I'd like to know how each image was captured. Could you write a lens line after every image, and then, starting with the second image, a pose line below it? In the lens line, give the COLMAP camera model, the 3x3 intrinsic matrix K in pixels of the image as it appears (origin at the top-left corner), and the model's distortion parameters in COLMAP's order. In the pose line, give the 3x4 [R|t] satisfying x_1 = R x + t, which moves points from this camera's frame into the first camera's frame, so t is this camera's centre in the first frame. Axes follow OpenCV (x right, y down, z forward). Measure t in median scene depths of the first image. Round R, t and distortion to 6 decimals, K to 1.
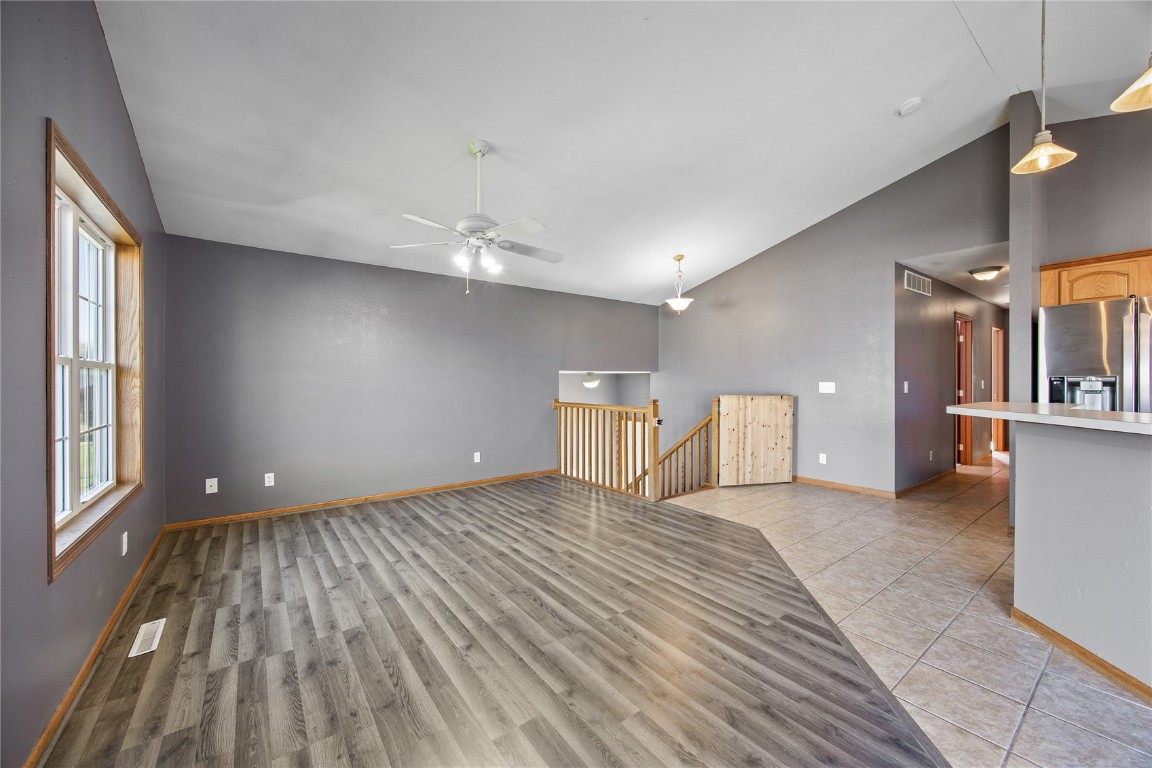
lens RADIAL K [[418.6, 0, 564.9], [0, 418.6, 386.9], [0, 0, 1]] dist [-0.002320, 0.000170]
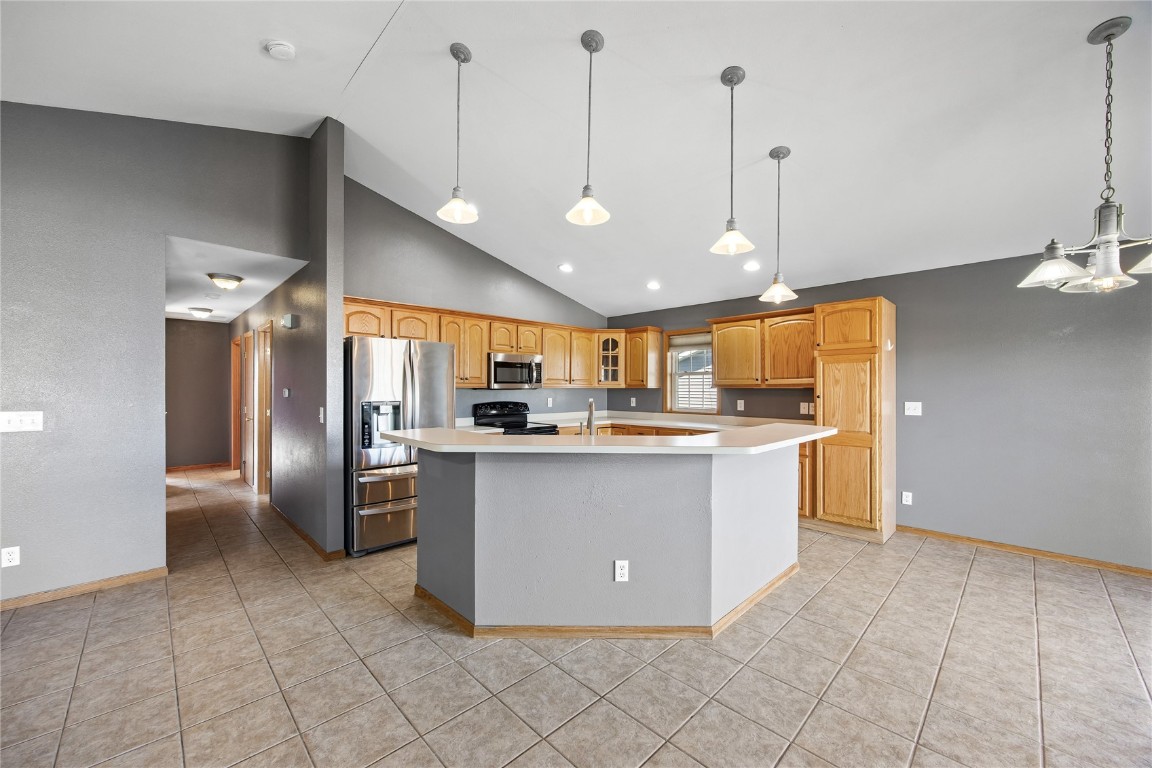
lens RADIAL K [[438.6, 0, 578.1], [0, 438.6, 393.7], [0, 0, 1]] dist [-0.000467, -0.000321]
pose [[-0.143255, -0.008893, 0.989646, -0.044519], [0.012970, 0.999857, 0.010862, -0.049125], [-0.989601, 0.014392, -0.143119, 0.586568]]
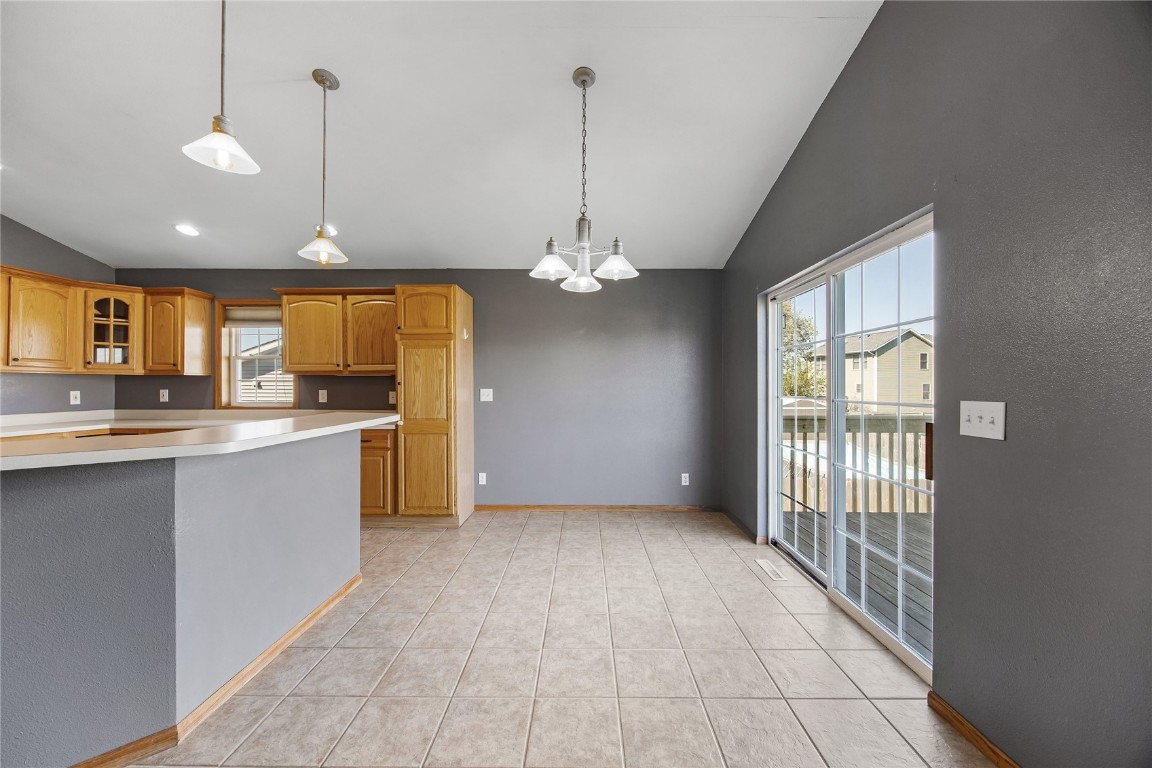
lens RADIAL K [[438.6, 0, 584.3], [0, 438.6, 388.5], [0, 0, 1]] dist [-0.000467, -0.000321]
pose [[-0.805104, -0.001336, 0.593131, 0.007101], [0.007643, 0.999891, 0.012626, -0.017620], [-0.593084, 0.014699, -0.805007, 0.385403]]
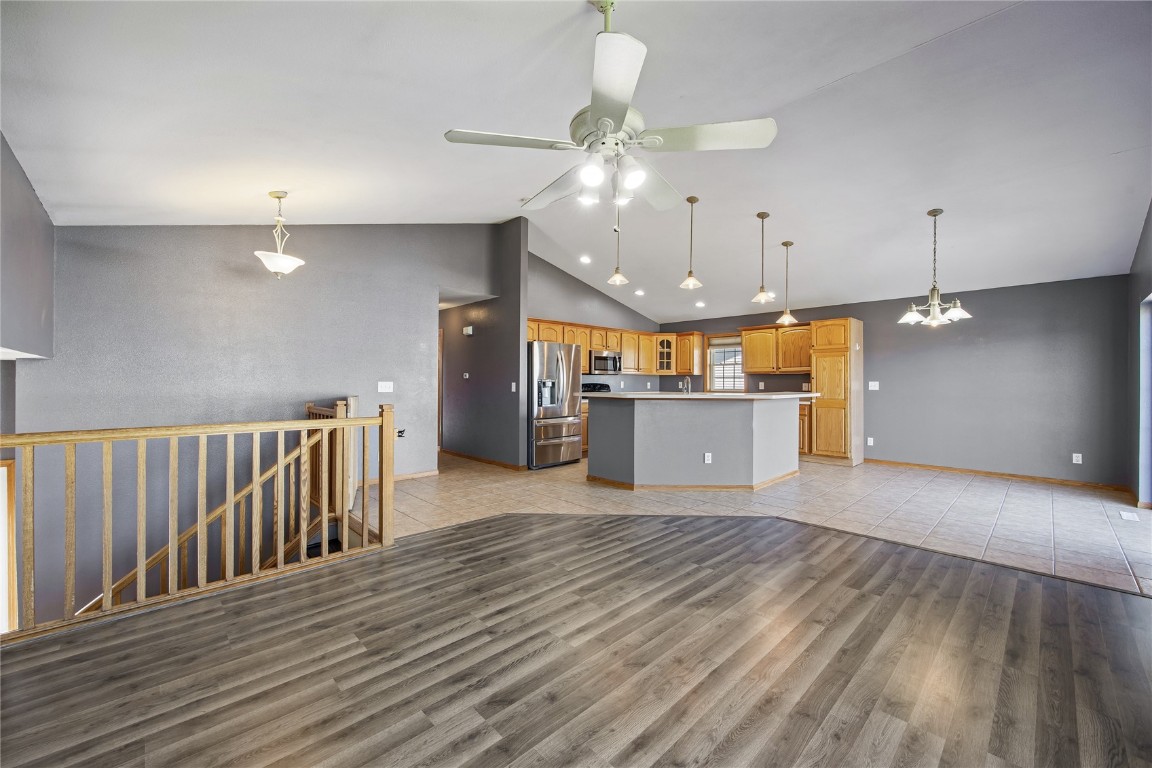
lens RADIAL K [[438.6, 0, 556.4], [0, 438.6, 381.8], [0, 0, 1]] dist [-0.000467, -0.000321]
pose [[-0.082024, 0.003645, 0.996624, -0.784152], [0.007670, 0.999966, -0.003026, -0.006115], [-0.996601, 0.007396, -0.082049, 1.050301]]
